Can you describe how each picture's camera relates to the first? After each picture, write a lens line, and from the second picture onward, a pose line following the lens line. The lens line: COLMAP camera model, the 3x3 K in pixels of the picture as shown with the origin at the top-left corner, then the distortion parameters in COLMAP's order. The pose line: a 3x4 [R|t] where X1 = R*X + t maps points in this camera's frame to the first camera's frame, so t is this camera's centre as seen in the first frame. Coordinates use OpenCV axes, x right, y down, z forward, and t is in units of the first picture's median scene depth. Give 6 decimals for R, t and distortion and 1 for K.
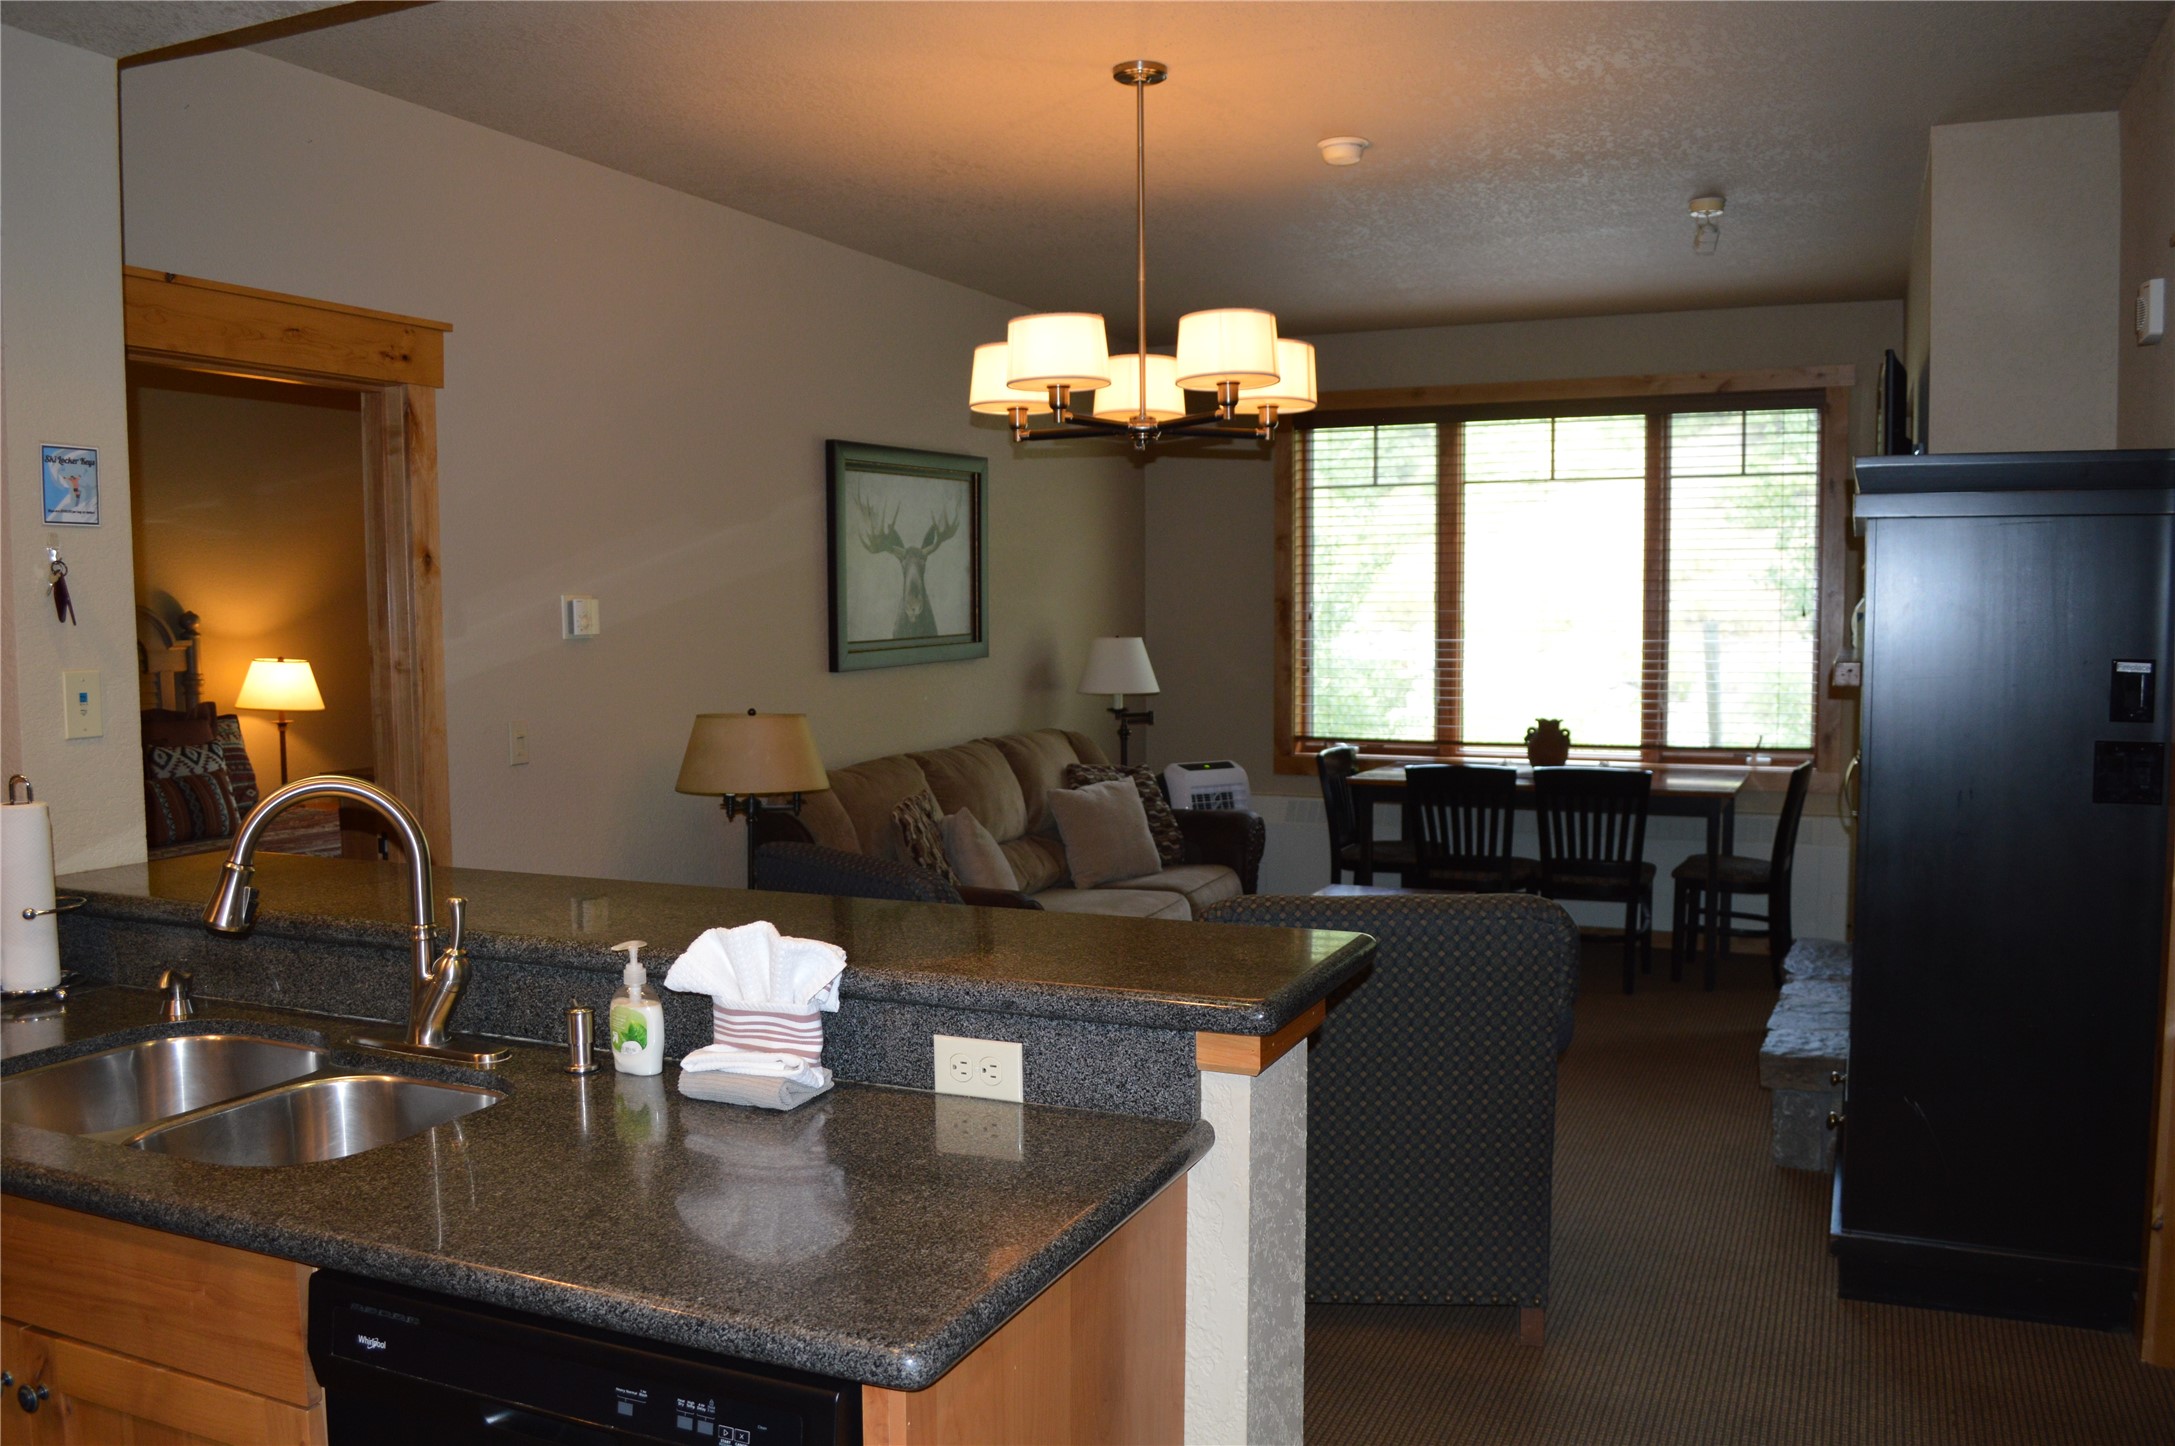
lens RADIAL K [[1718.1, 0, 1087.5], [0, 1718.1, 723.0], [0, 0, 1]] dist [-0.079771, -0.001338]
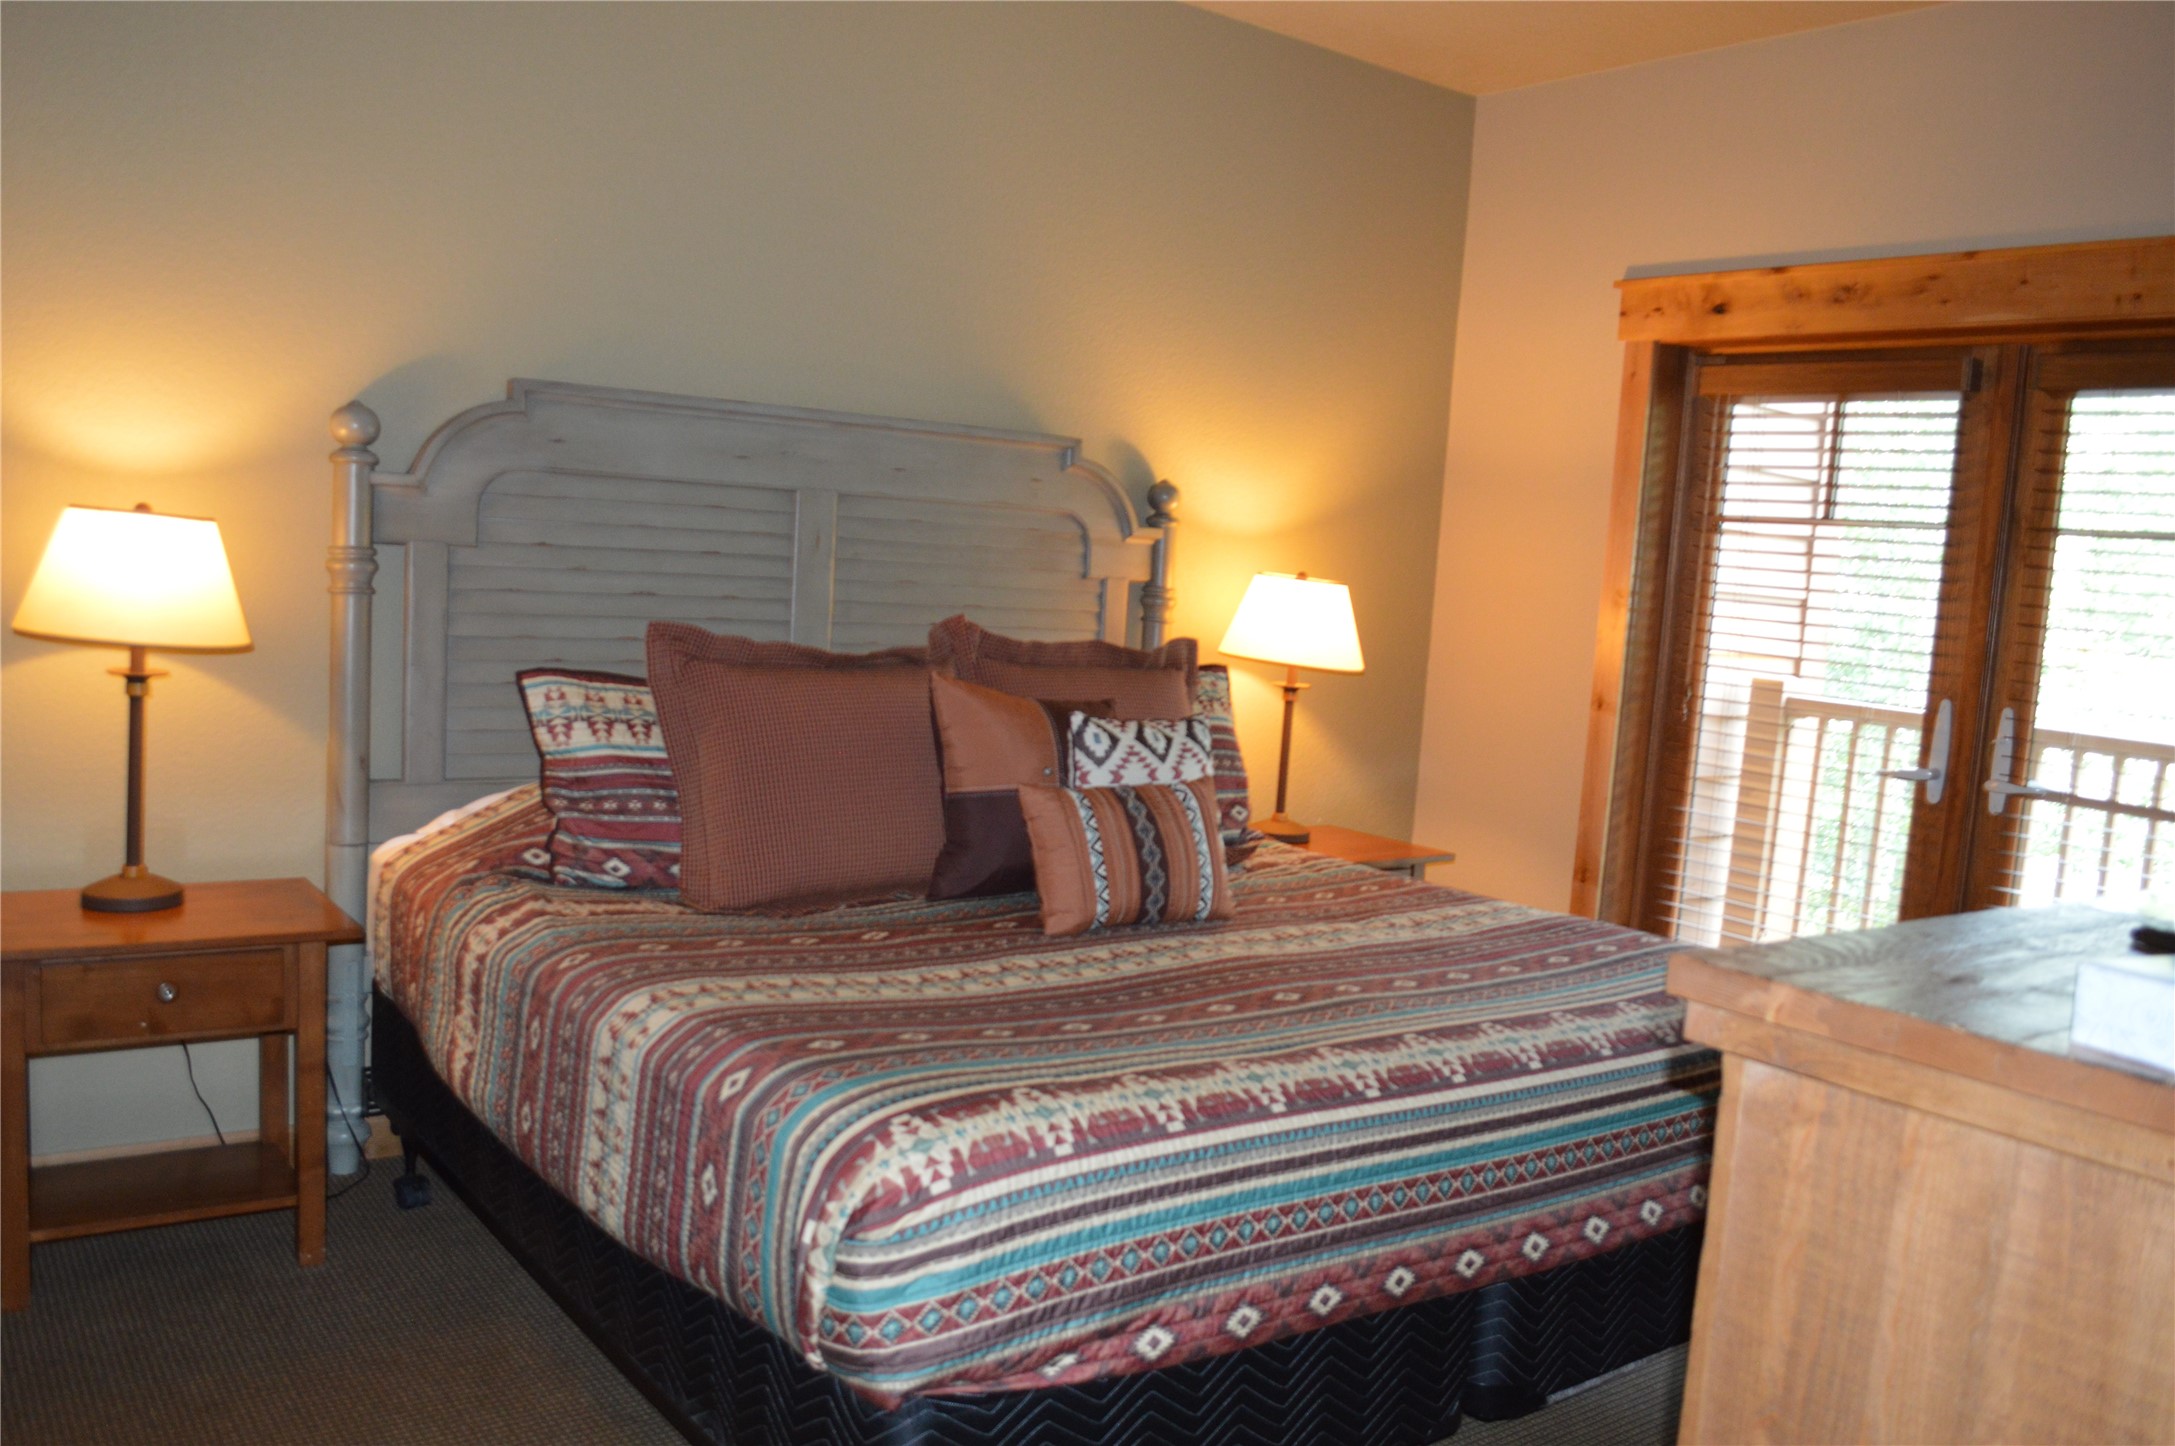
lens RADIAL K [[1718.1, 0, 1087.5], [0, 1718.1, 723.0], [0, 0, 1]] dist [-0.079771, -0.001338]
pose [[0.870659, 0.121285, -0.476700, -0.281740], [-0.115740, 0.992428, 0.041109, -0.004235], [0.478076, 0.019382, 0.878104, 0.496137]]
